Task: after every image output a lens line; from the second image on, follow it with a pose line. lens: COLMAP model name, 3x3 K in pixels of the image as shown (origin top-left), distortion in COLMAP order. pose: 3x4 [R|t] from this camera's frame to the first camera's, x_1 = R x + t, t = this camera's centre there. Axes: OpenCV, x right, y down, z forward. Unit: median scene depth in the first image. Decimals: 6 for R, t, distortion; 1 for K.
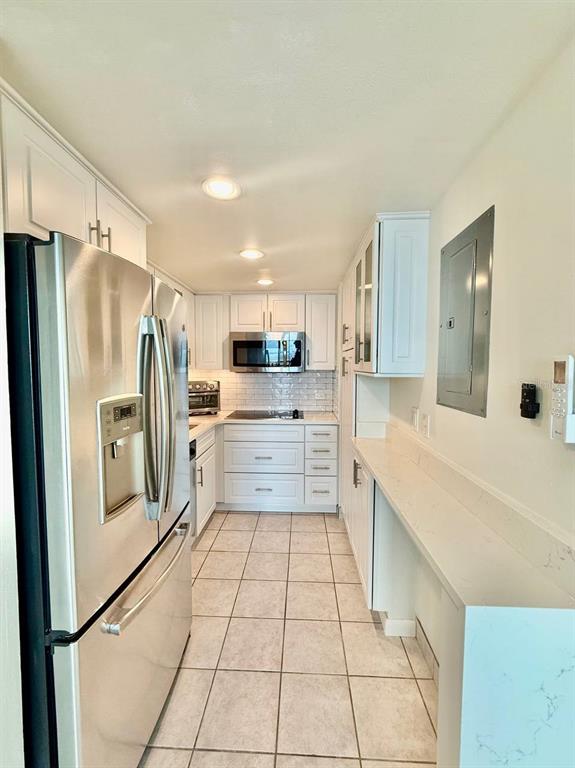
lens RADIAL K [[354.5, 0, 287.5], [0, 354.5, 384.0], [0, 0, 1]] dist [0.011953, 0.000031]
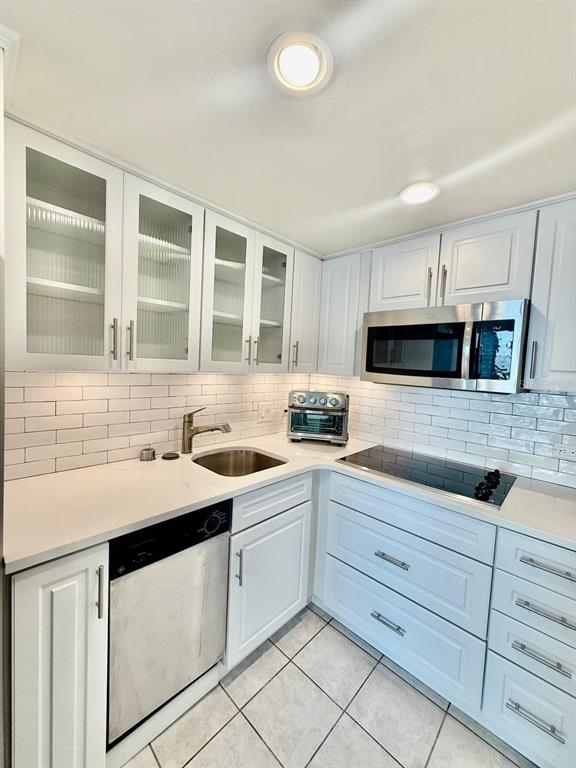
lens RADIAL K [[308.8, 0, 288.0], [0, 308.8, 384.0], [0, 0, 1]] dist [-0.000138, -0.000099]
pose [[0.761303, 0.078942, -0.643572, 0.074783], [-0.098273, 0.995143, 0.005816, -0.020754], [0.640905, 0.058818, 0.765363, 0.538282]]
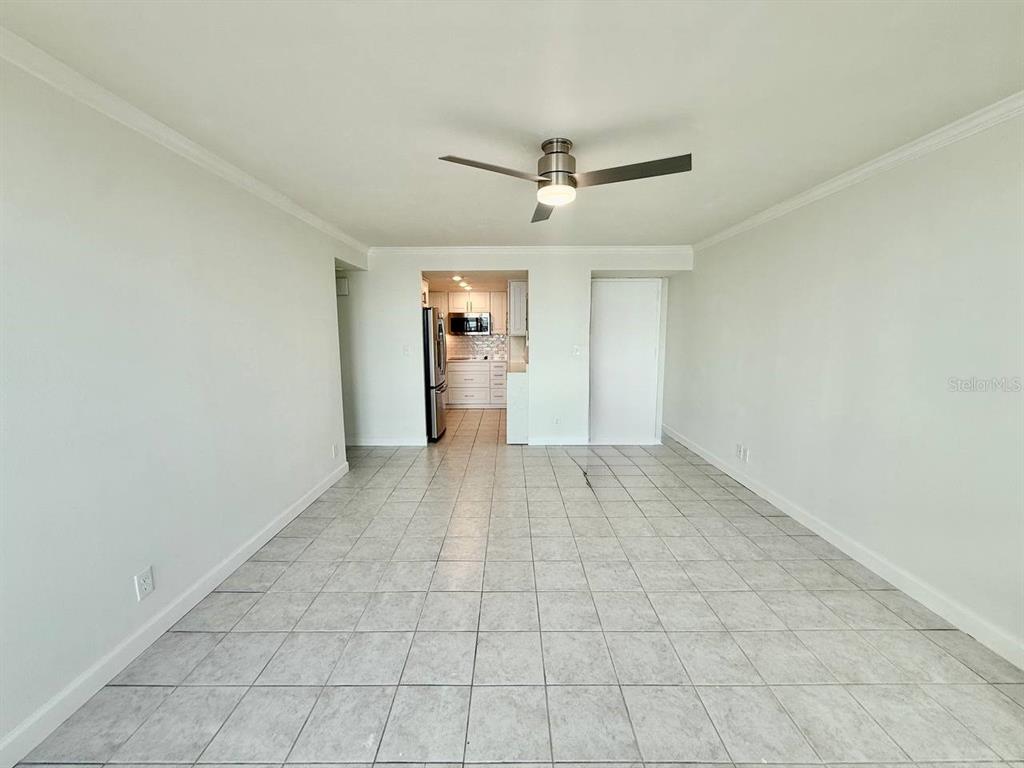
lens RADIAL K [[411.7, 0, 501.5], [0, 411.7, 383.5], [0, 0, 1]] dist [-0.000138, -0.000099]
pose [[0.997796, -0.004095, 0.066229, -0.034503], [0.001318, 0.999121, 0.041909, 0.125706], [-0.066342, -0.041729, 0.996924, -1.128591]]
